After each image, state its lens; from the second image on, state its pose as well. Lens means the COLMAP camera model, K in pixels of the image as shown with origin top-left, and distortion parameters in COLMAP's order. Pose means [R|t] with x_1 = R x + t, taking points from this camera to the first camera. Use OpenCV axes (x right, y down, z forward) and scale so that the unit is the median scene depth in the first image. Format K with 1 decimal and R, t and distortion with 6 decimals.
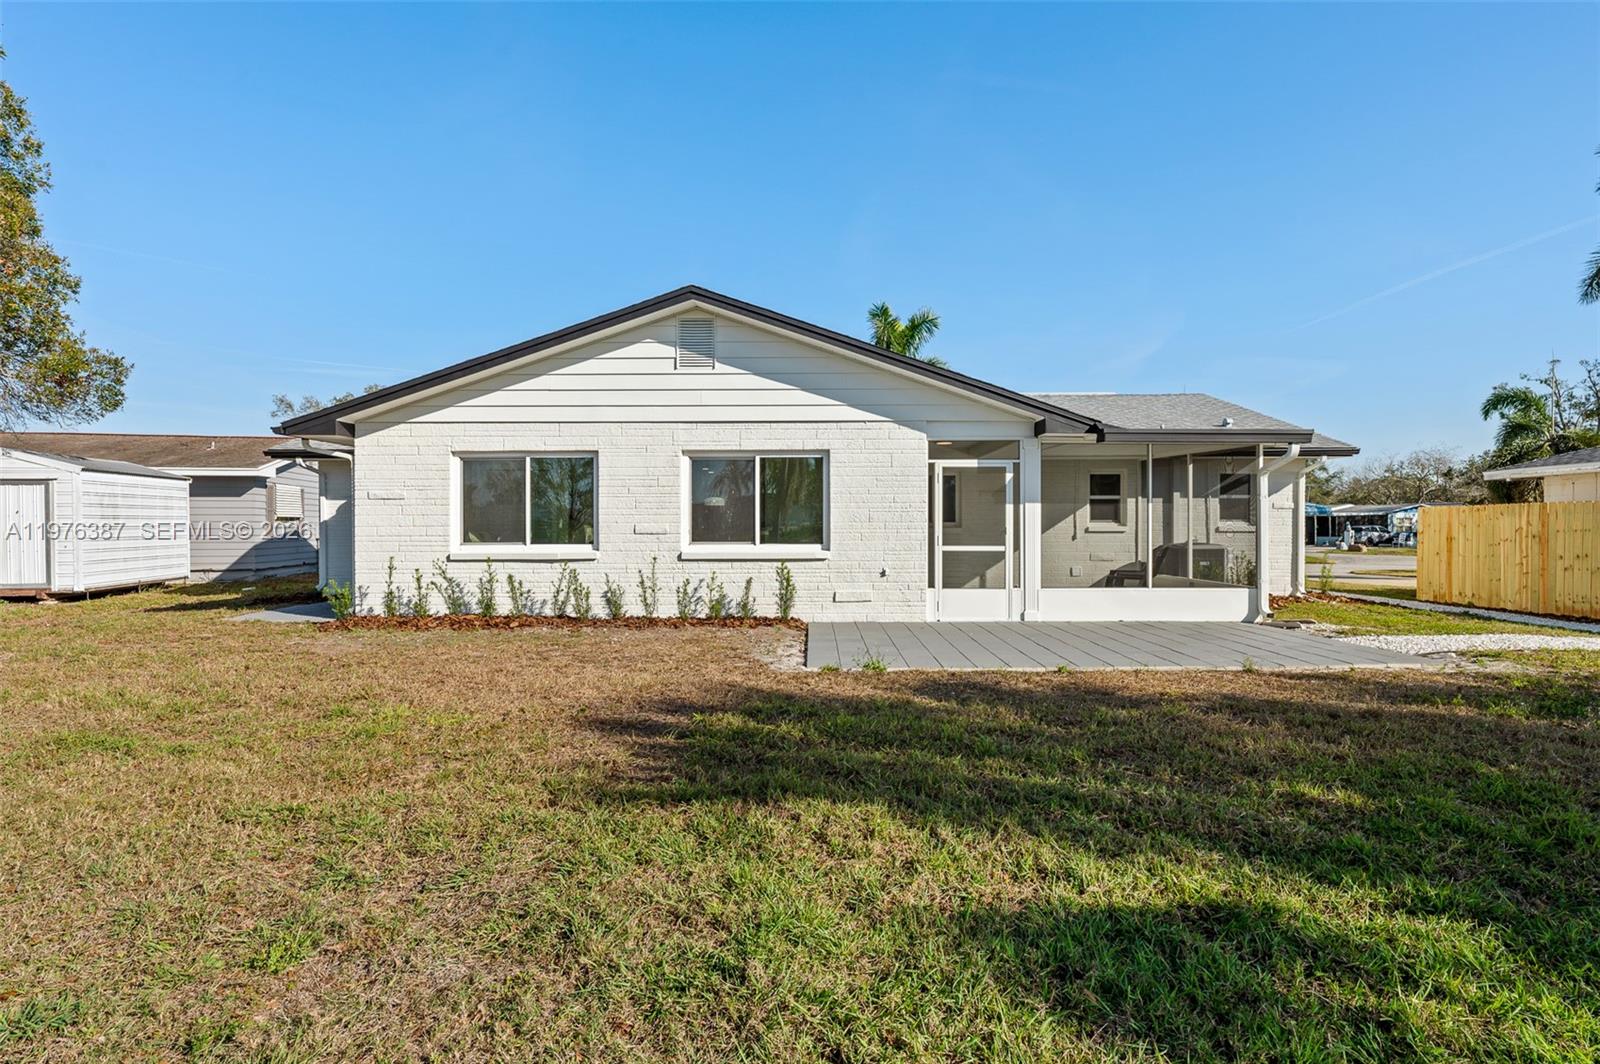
lens RADIAL K [[799.3, 0, 800.0], [0, 799.3, 532.0], [0, 0, 1]] dist [0.002040, 0.000561]
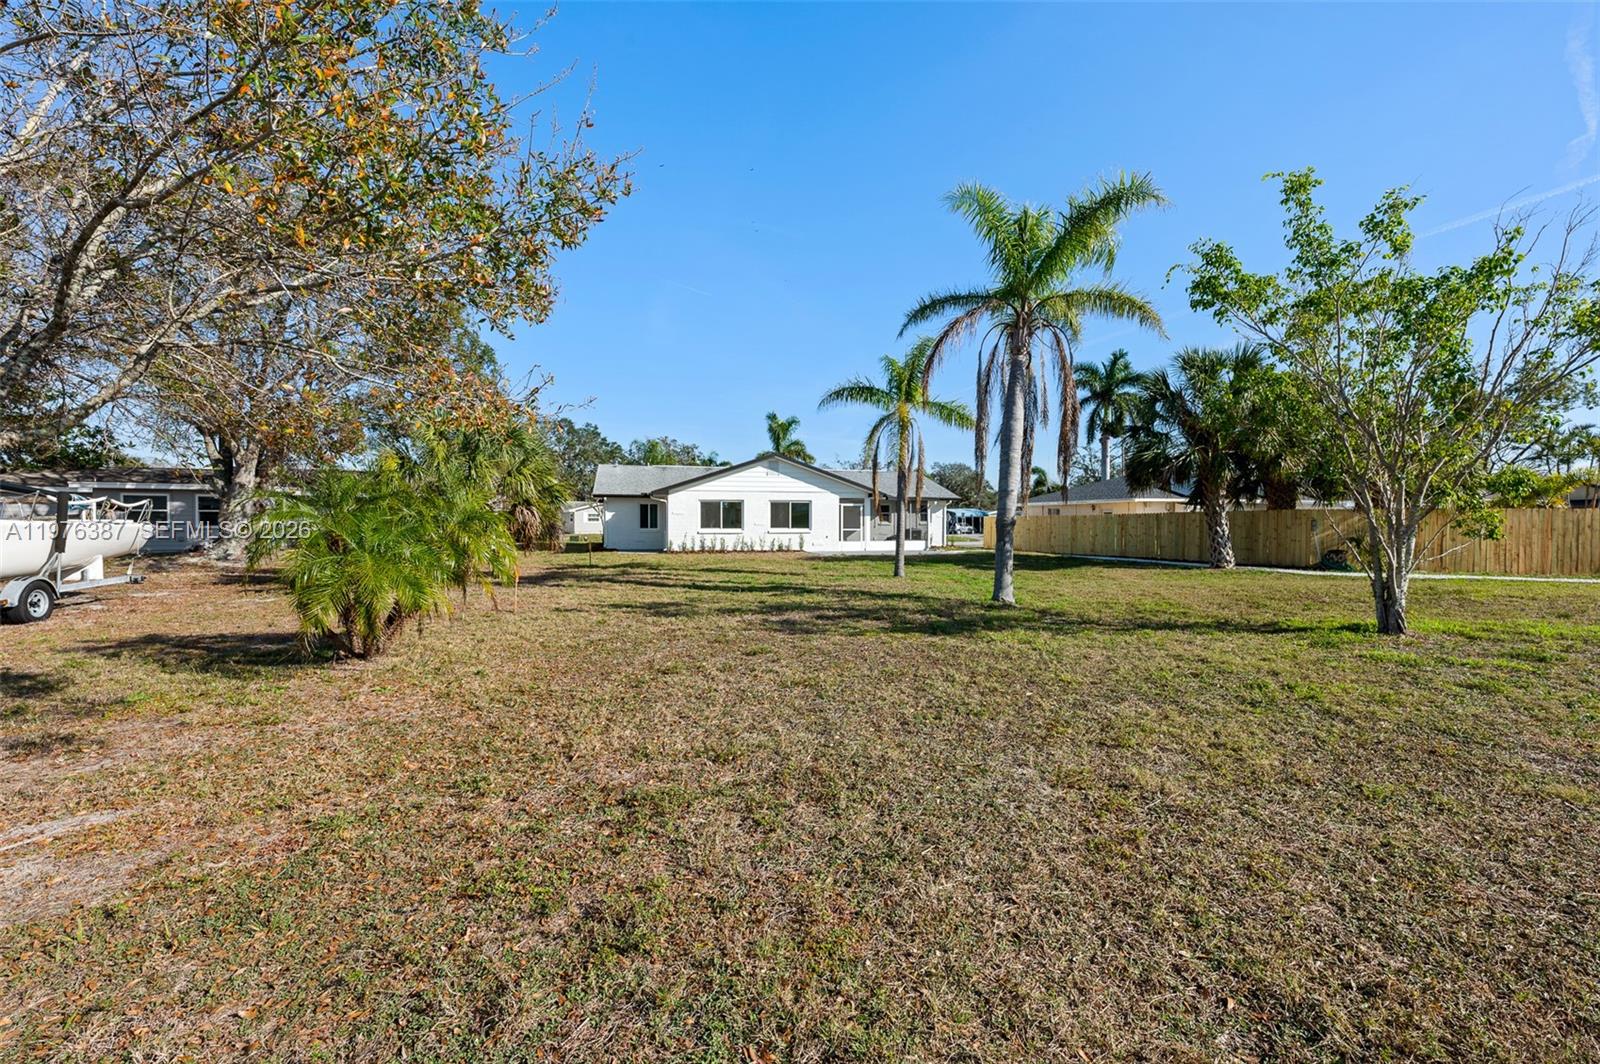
lens RADIAL K [[621.7, 0, 800.0], [0, 621.7, 532.0], [0, 0, 1]] dist [0.000677, 0.000048]
pose [[0.965040, -0.003650, 0.262078, -0.695854], [0.001338, 0.999959, 0.008999, 0.006443], [-0.262100, -0.008333, 0.965005, -1.510143]]
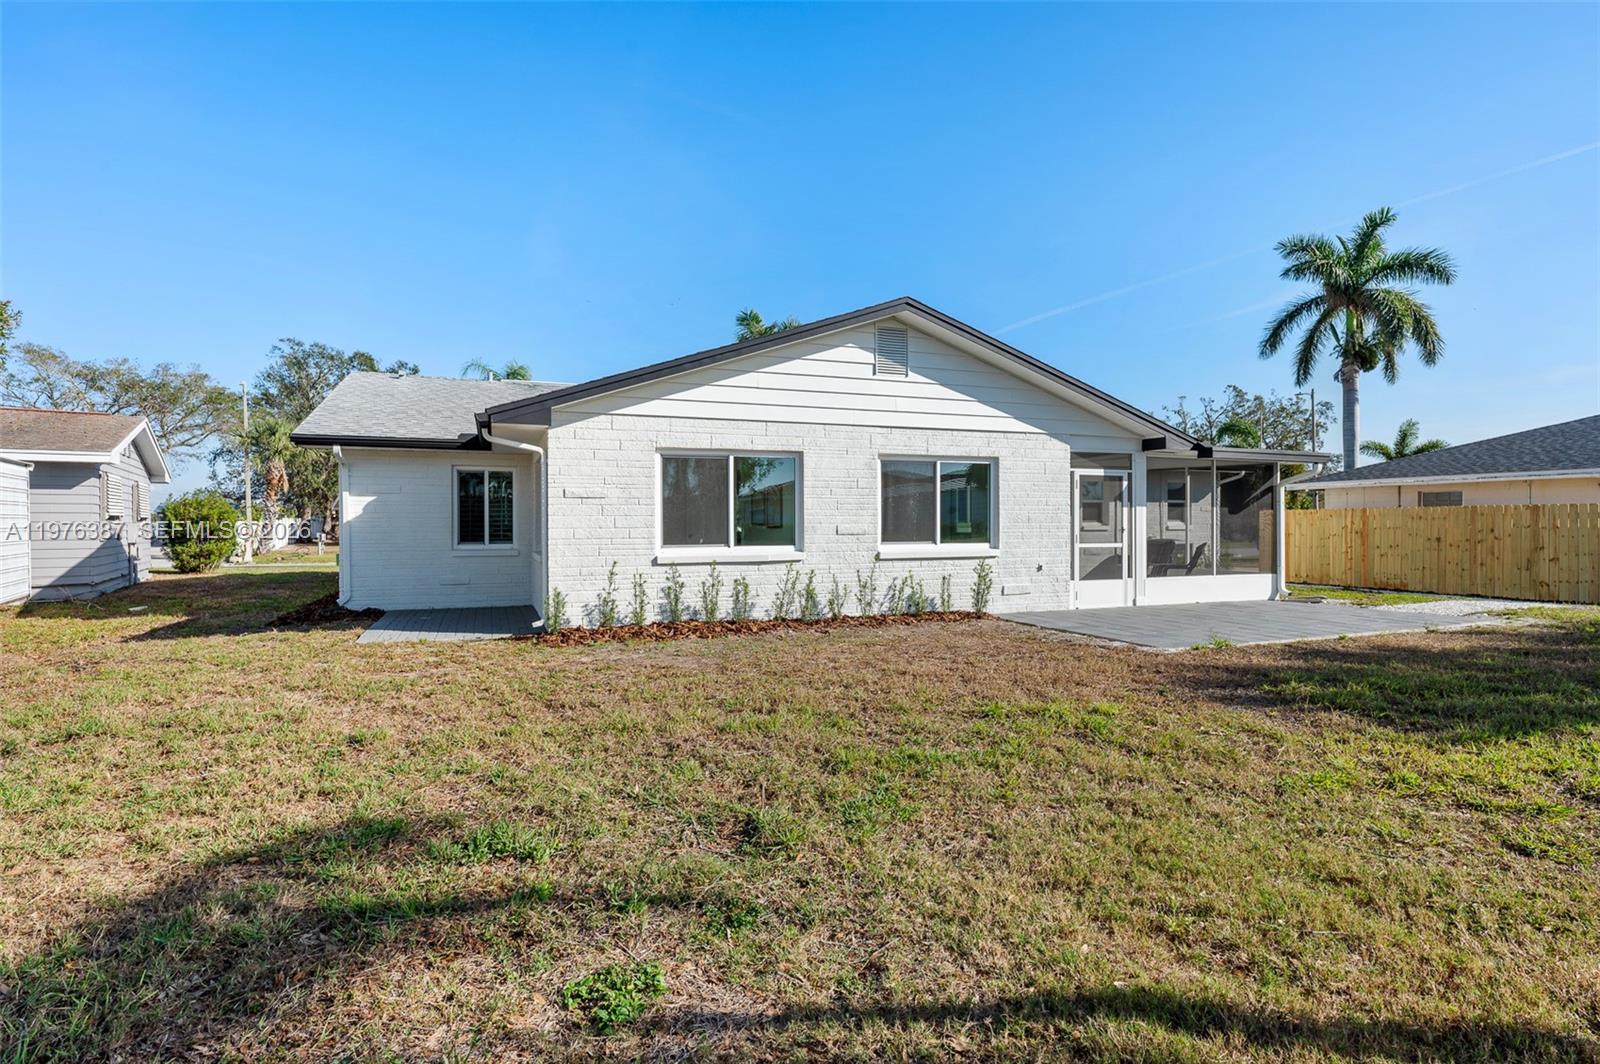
lens RADIAL K [[799.3, 0, 800.0], [0, 799.3, 532.0], [0, 0, 1]] dist [0.002040, 0.000561]
pose [[0.931415, -0.005216, 0.363921, -0.617909], [0.004469, 0.999986, 0.002894, -0.004182], [-0.363931, -0.001069, 0.931425, 0.072645]]
